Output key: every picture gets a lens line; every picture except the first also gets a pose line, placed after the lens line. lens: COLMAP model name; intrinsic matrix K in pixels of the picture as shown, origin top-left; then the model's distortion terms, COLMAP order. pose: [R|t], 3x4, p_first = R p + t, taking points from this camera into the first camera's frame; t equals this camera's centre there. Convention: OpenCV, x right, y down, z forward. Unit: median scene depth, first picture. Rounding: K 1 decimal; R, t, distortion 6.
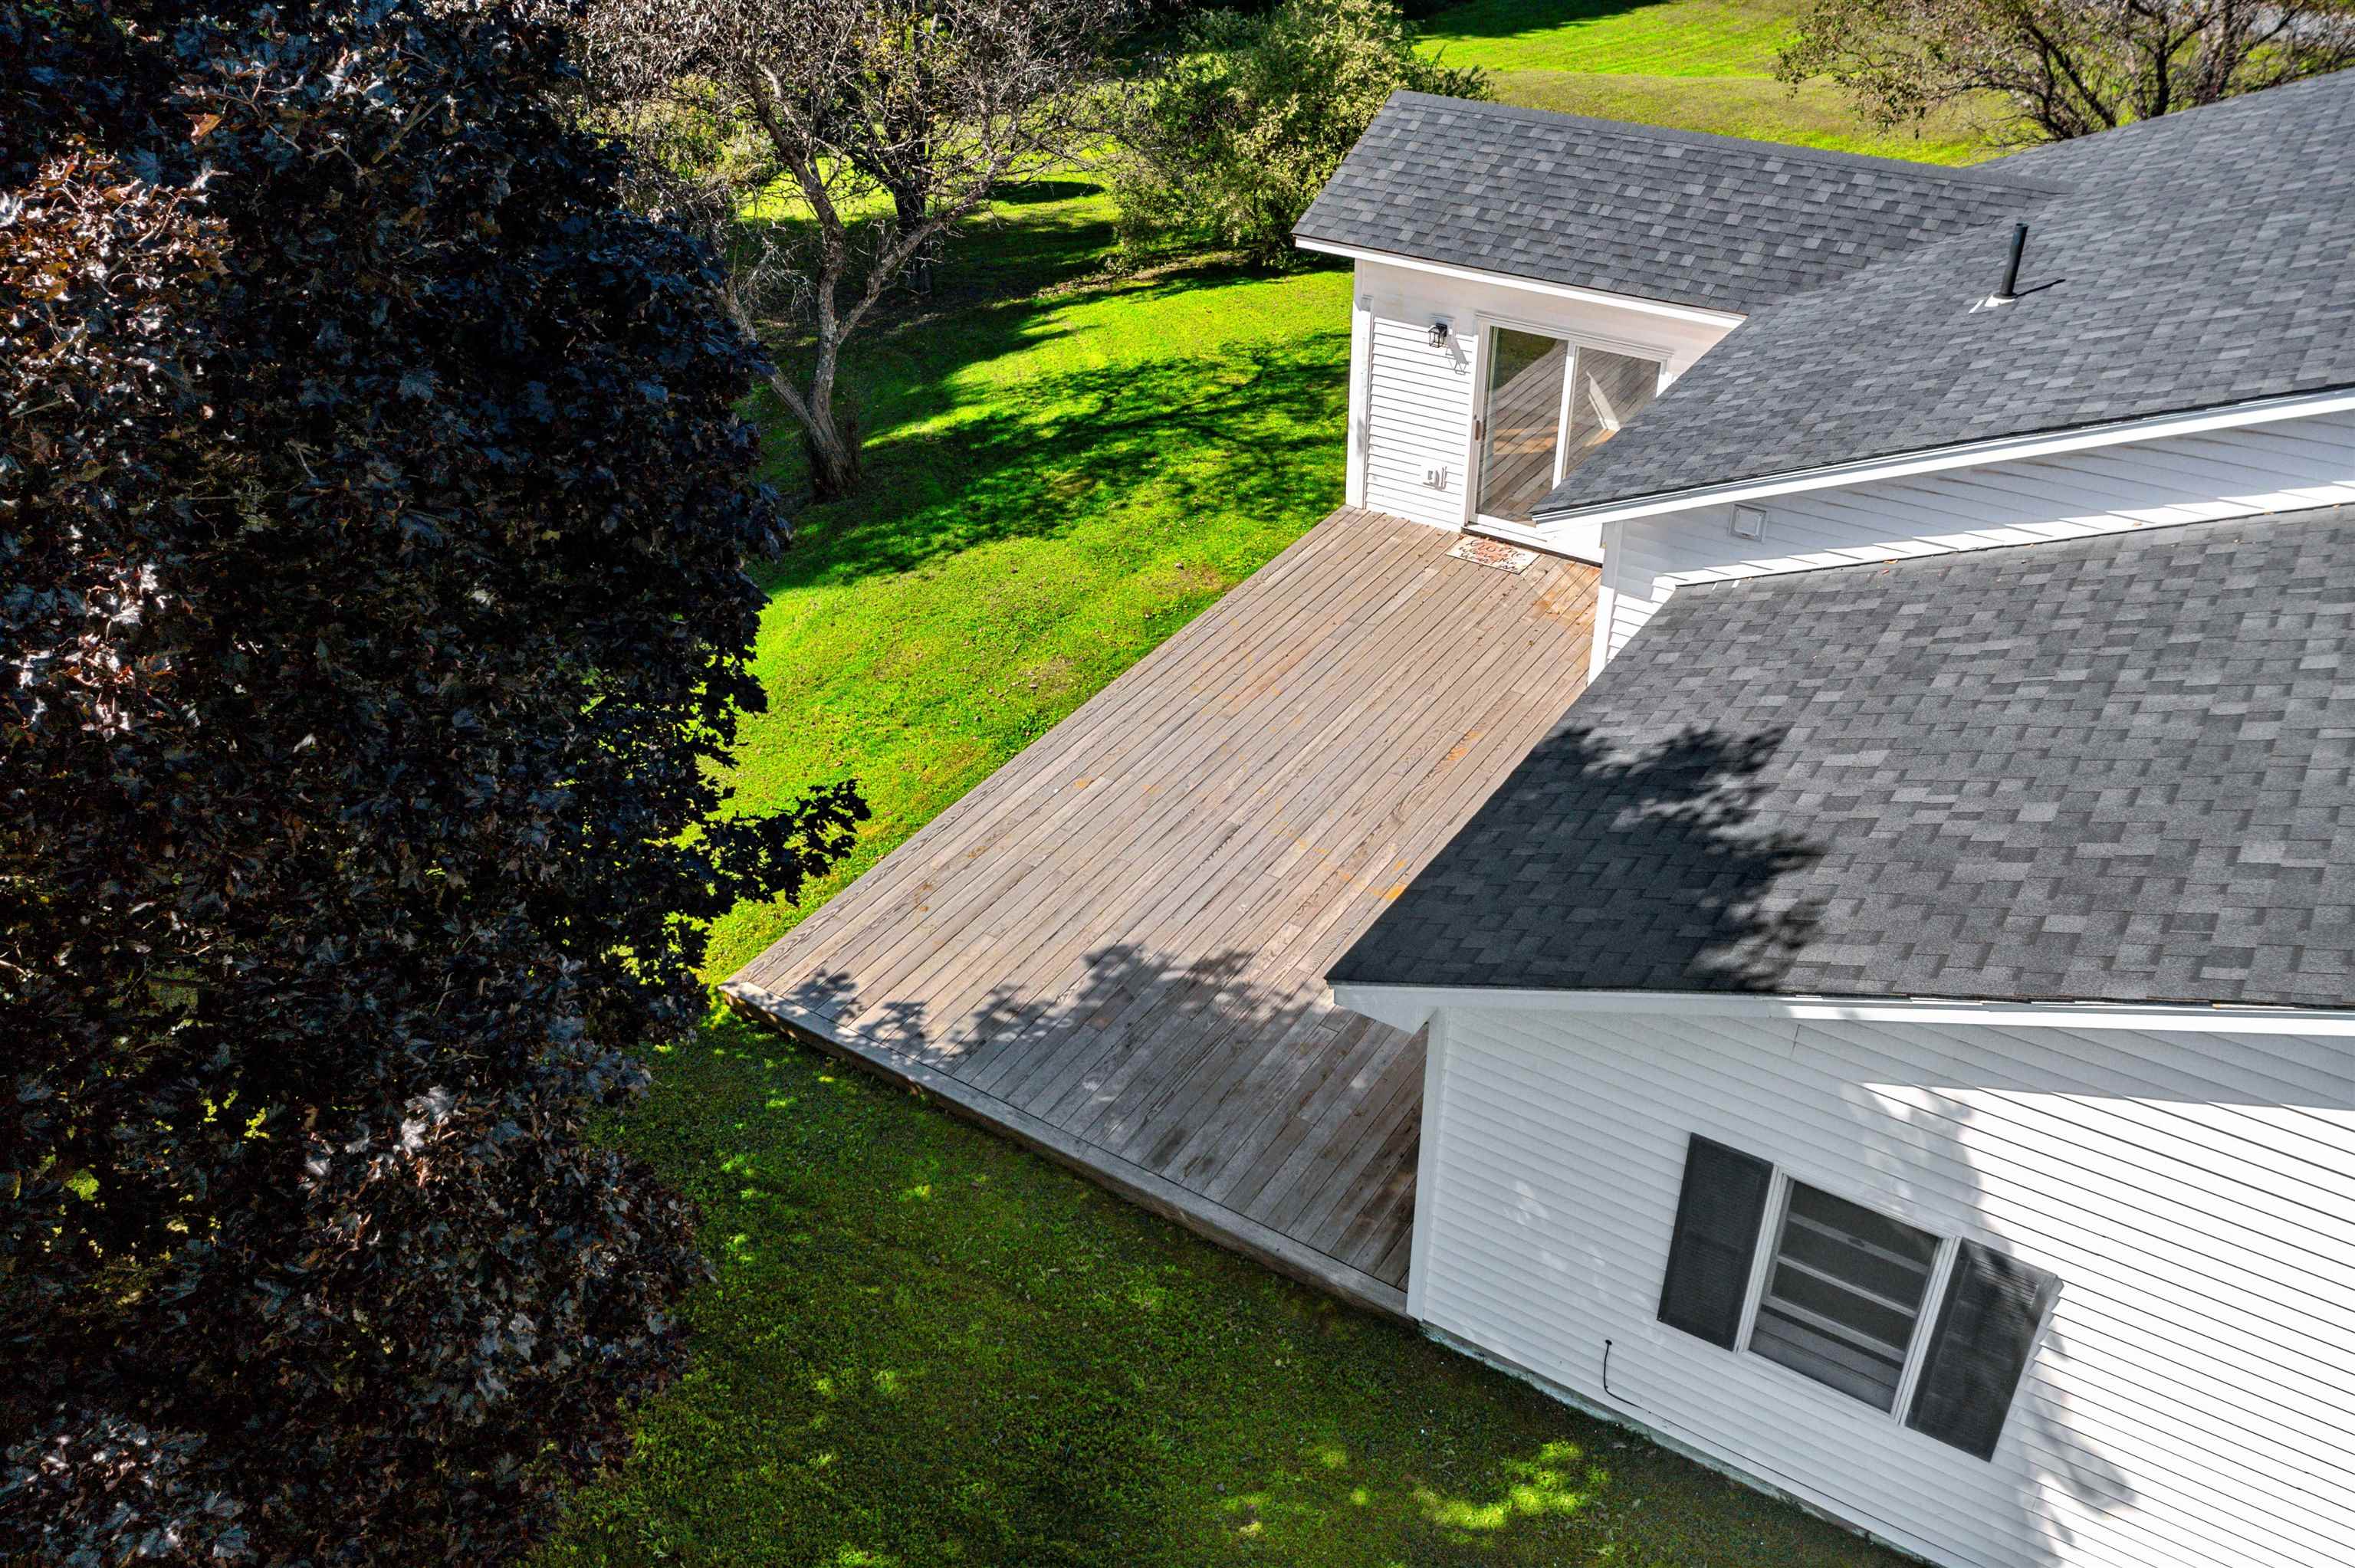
lens RADIAL K [[1810.4, 0, 1178.1], [0, 1810.4, 785.8], [0, 0, 1]] dist [-0.016553, -0.003863]
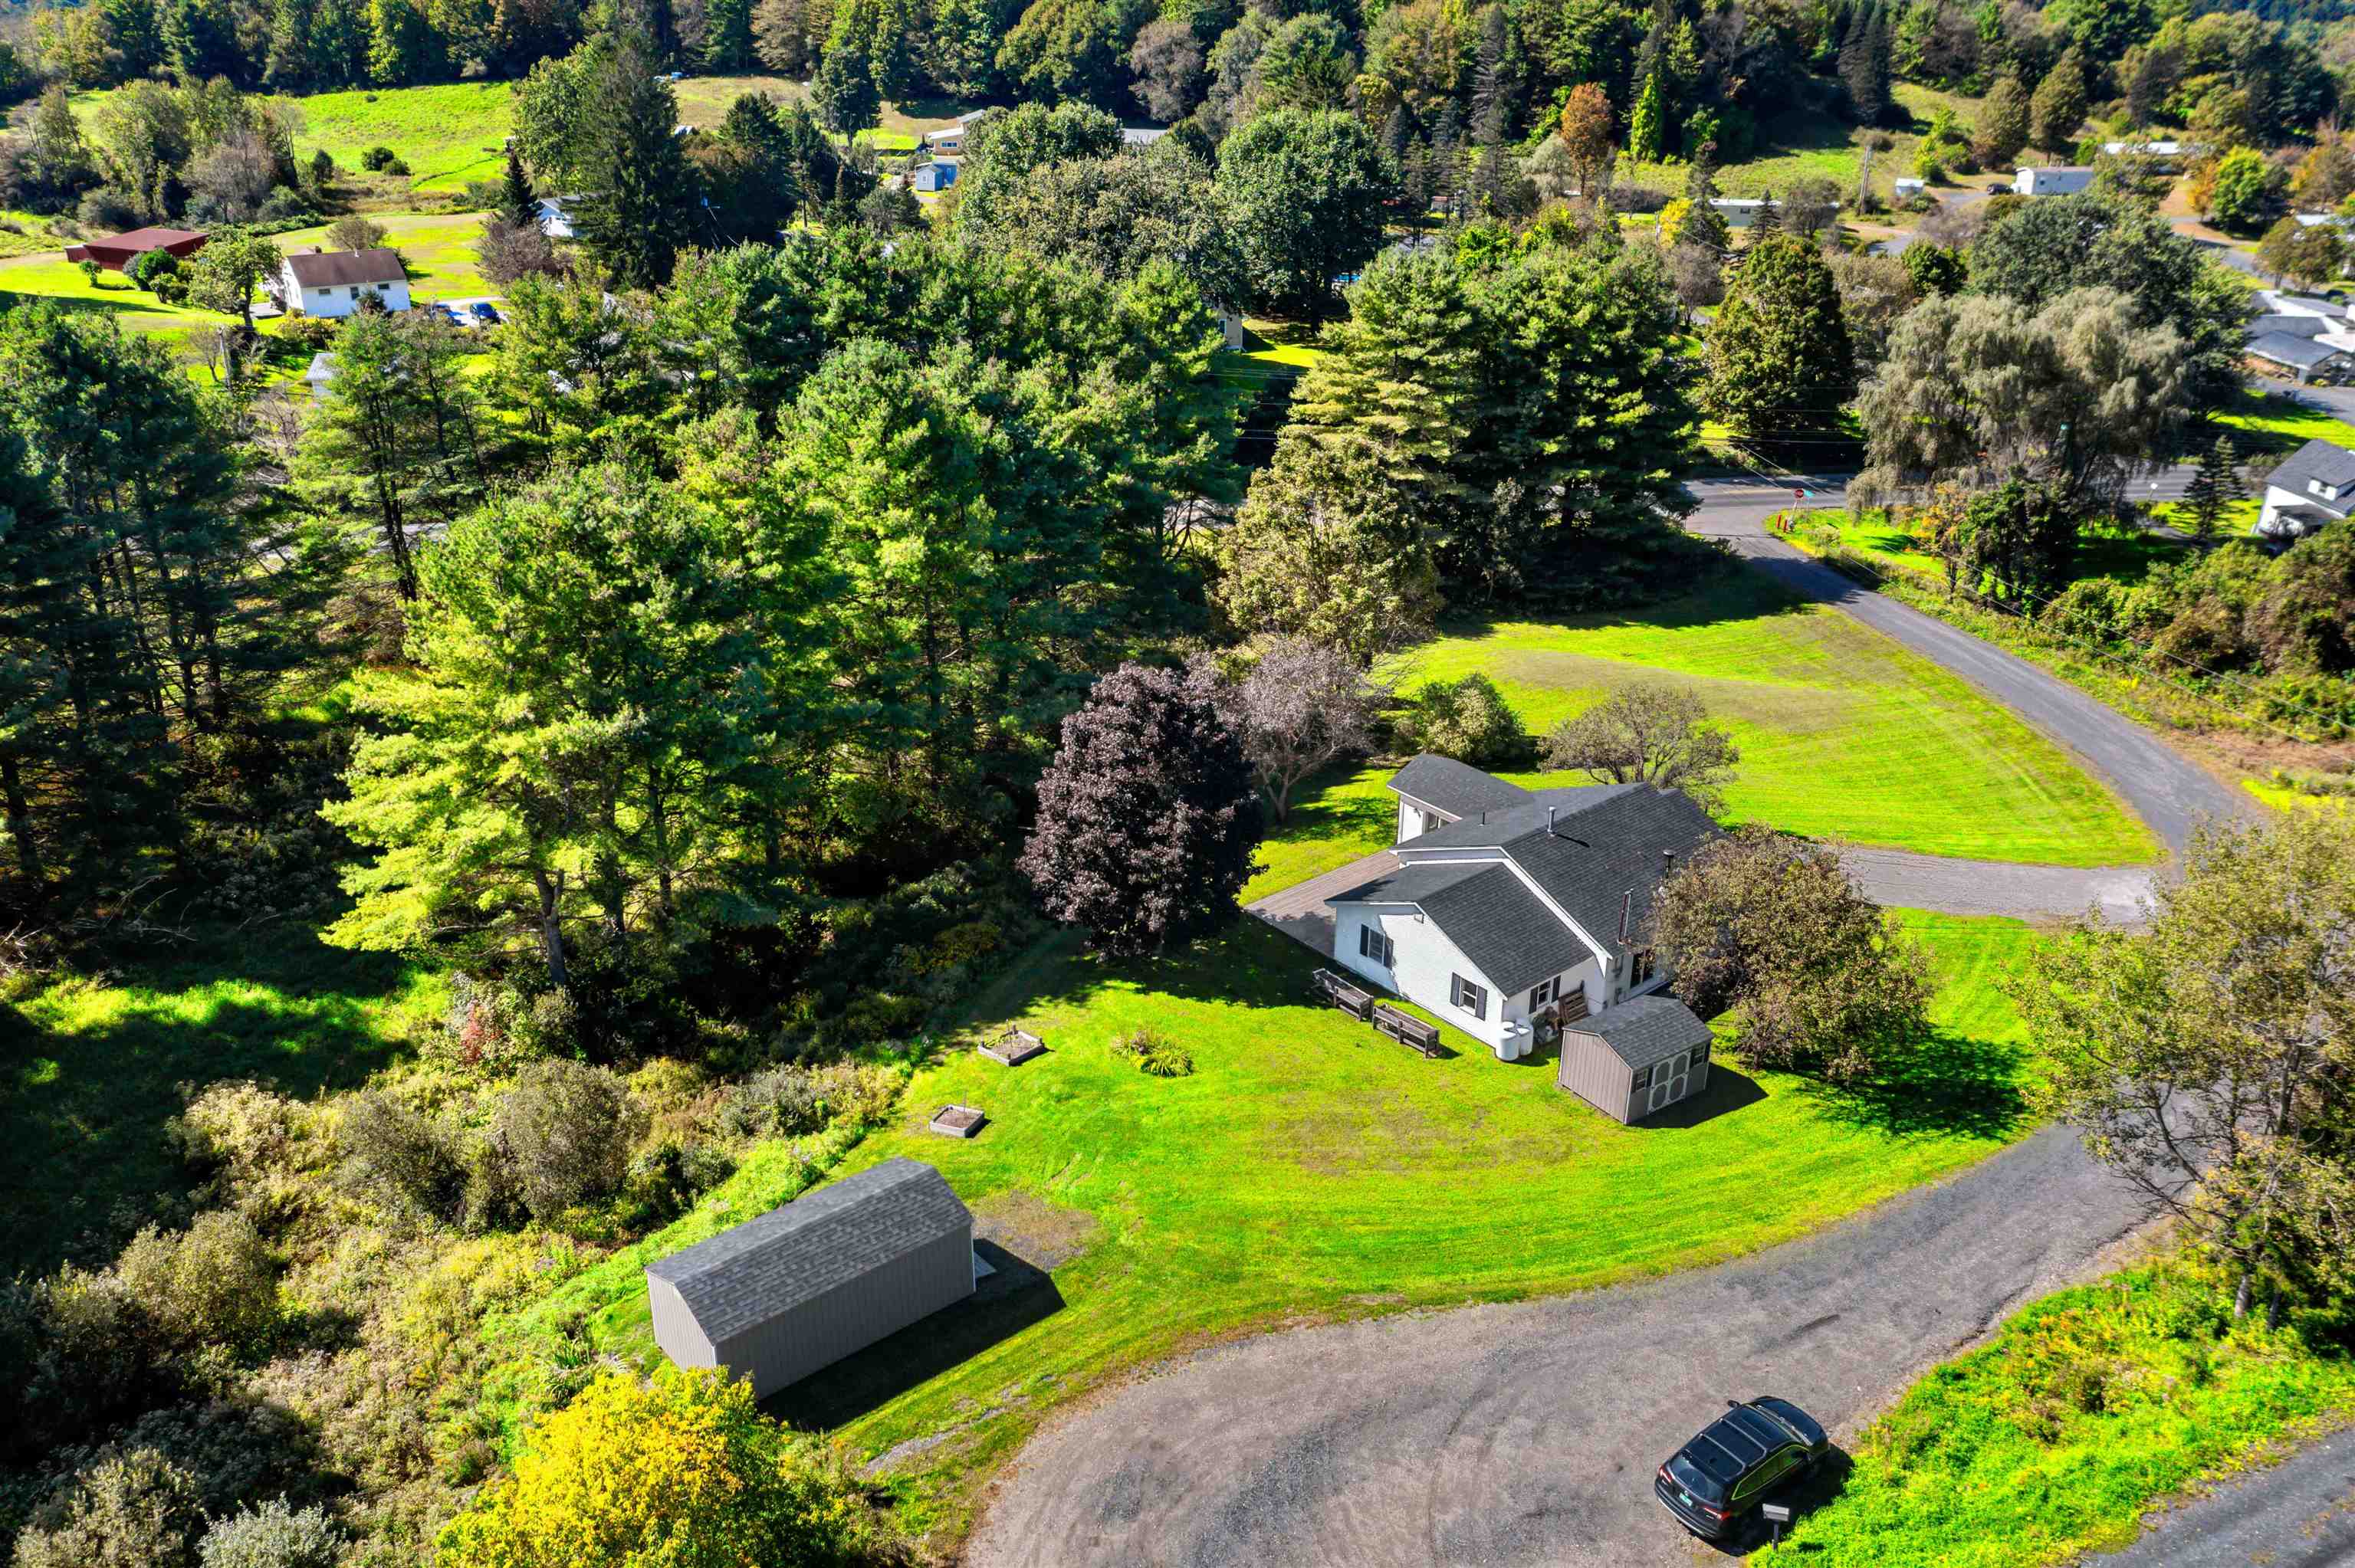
lens RADIAL K [[1810.4, 0, 1174.9], [0, 1810.4, 787.6], [0, 0, 1]] dist [-0.016553, -0.003863]
pose [[0.953758, 0.156275, -0.256755, 1.480265], [-0.194518, 0.972129, -0.130877, 0.825474], [0.229146, 0.174769, 0.957574, -7.141437]]
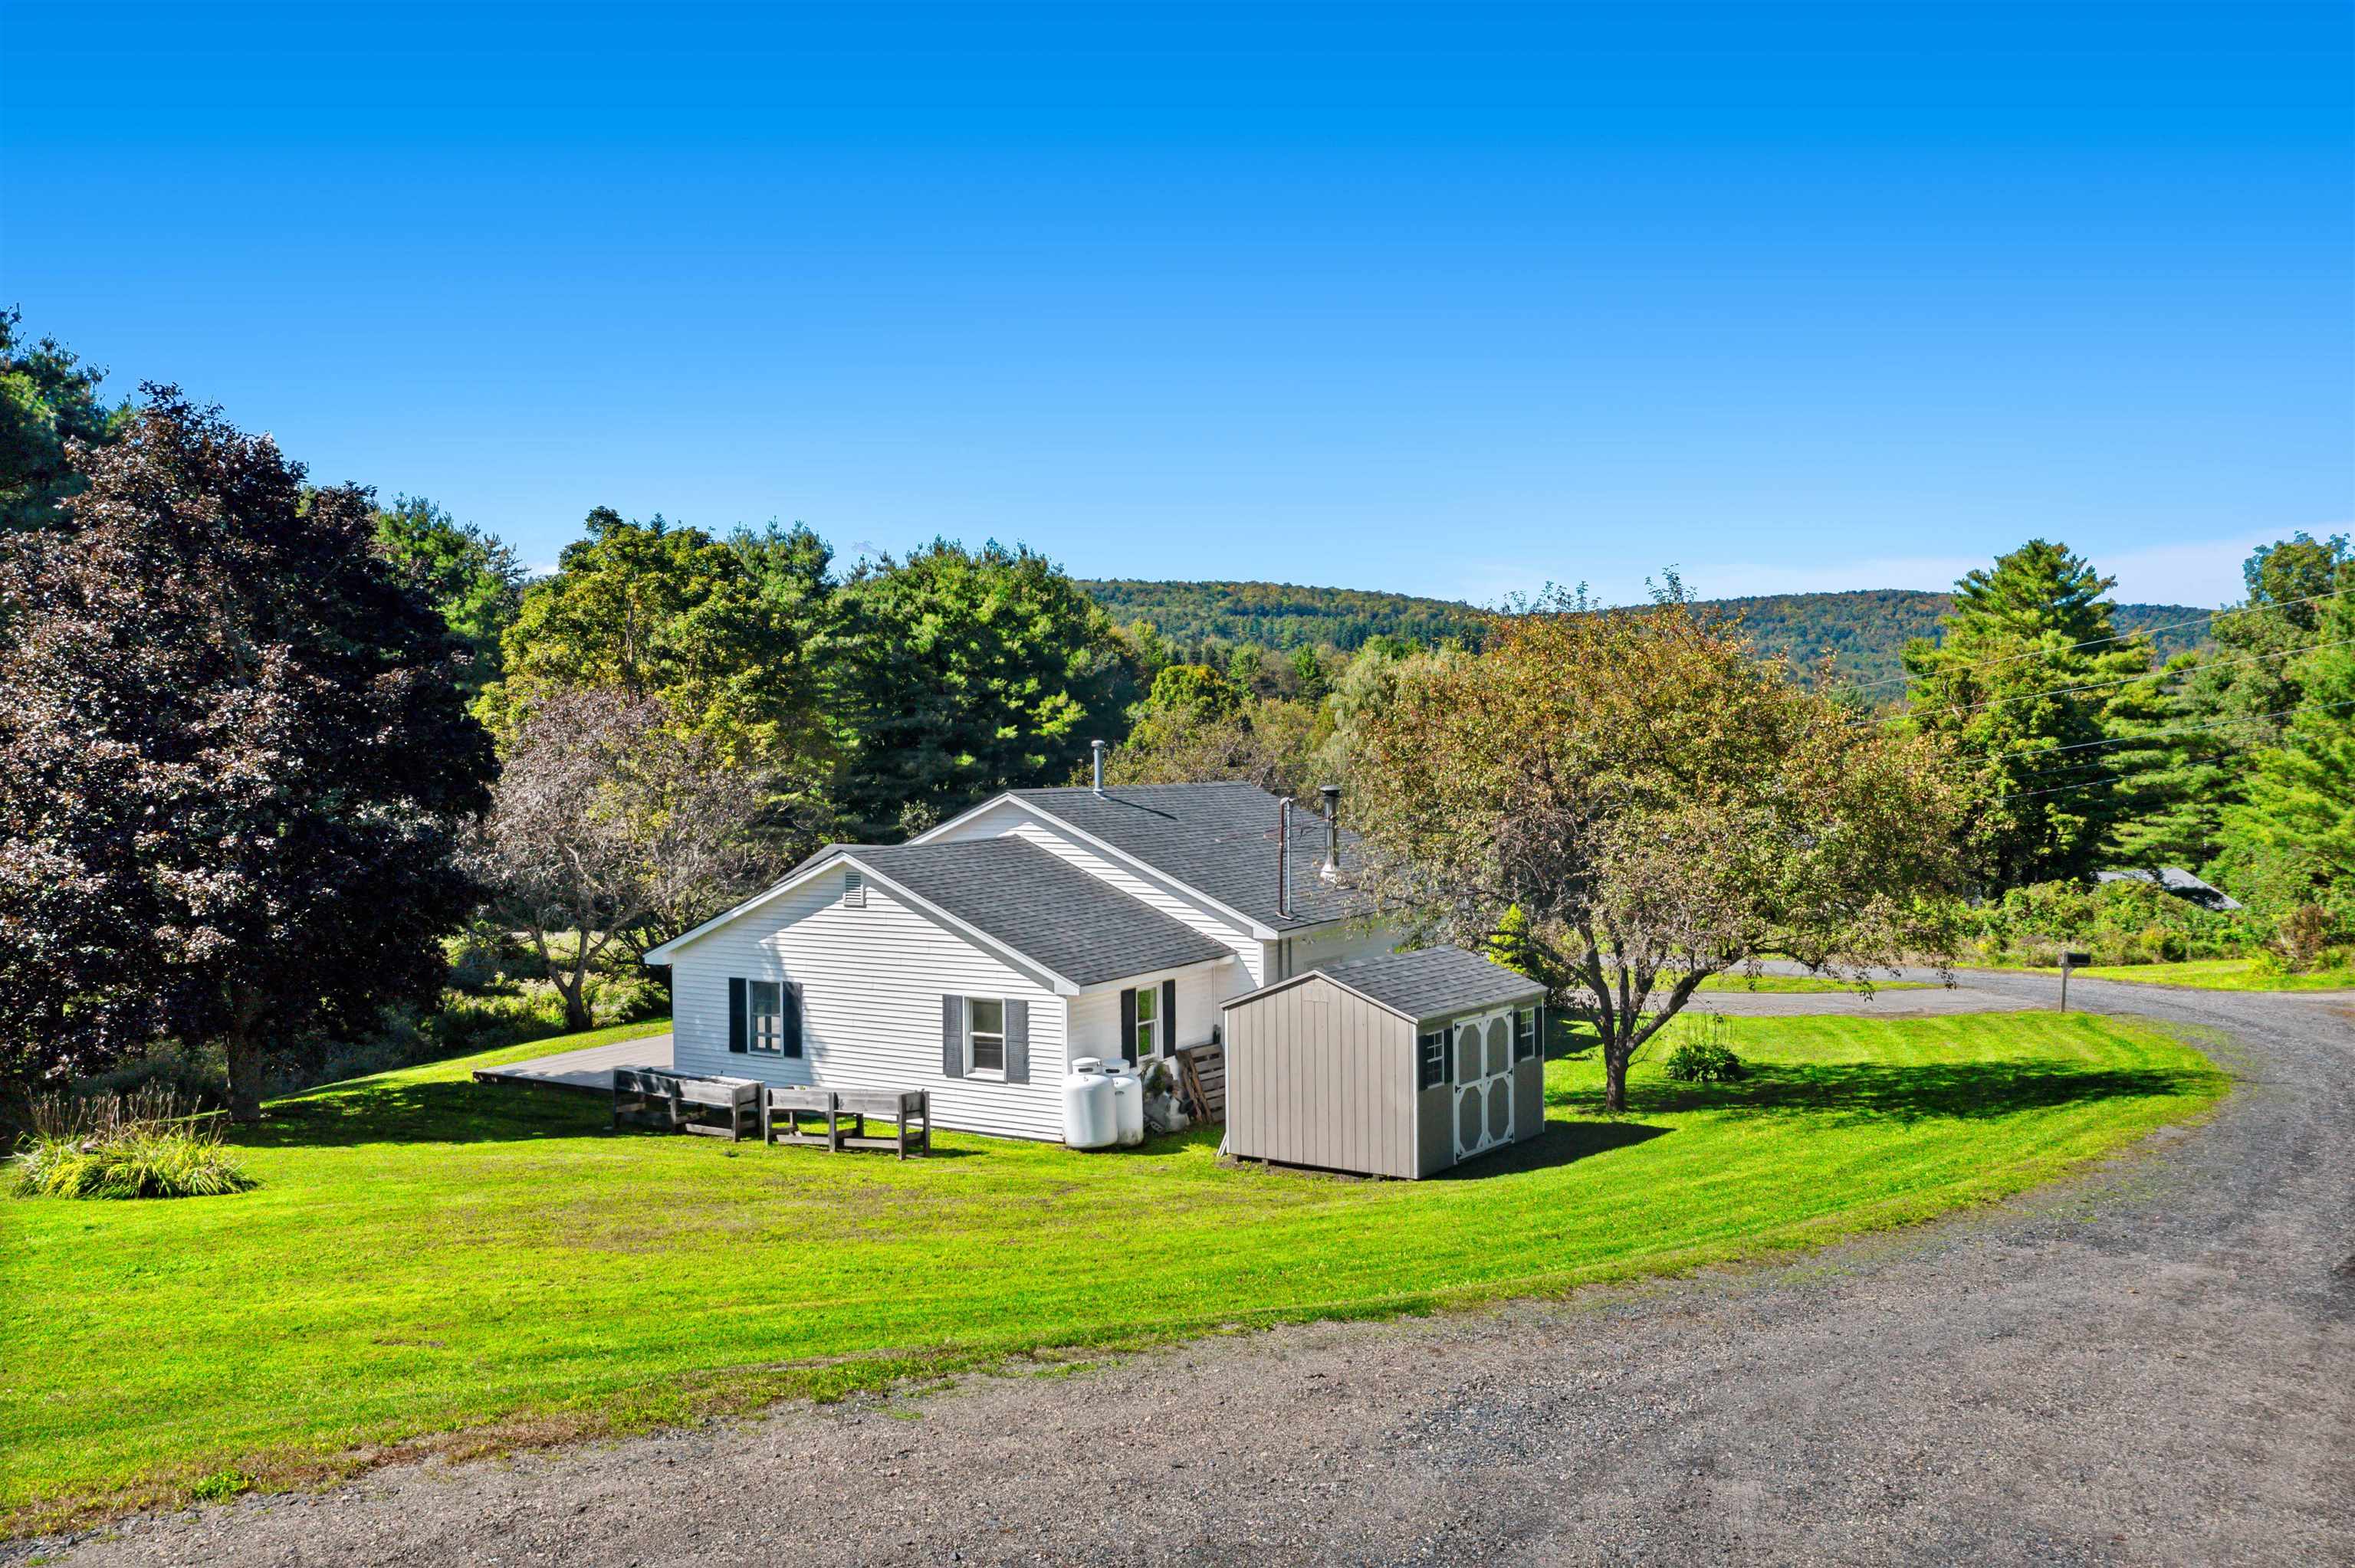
lens RADIAL K [[1810.4, 0, 1171.0], [0, 1810.4, 776.1], [0, 0, 1]] dist [-0.016553, -0.003863]
pose [[0.999161, 0.016763, 0.037365, 1.041183], [0.005838, 0.844770, -0.535098, 1.837765], [-0.040535, 0.534868, 0.843963, -2.399763]]
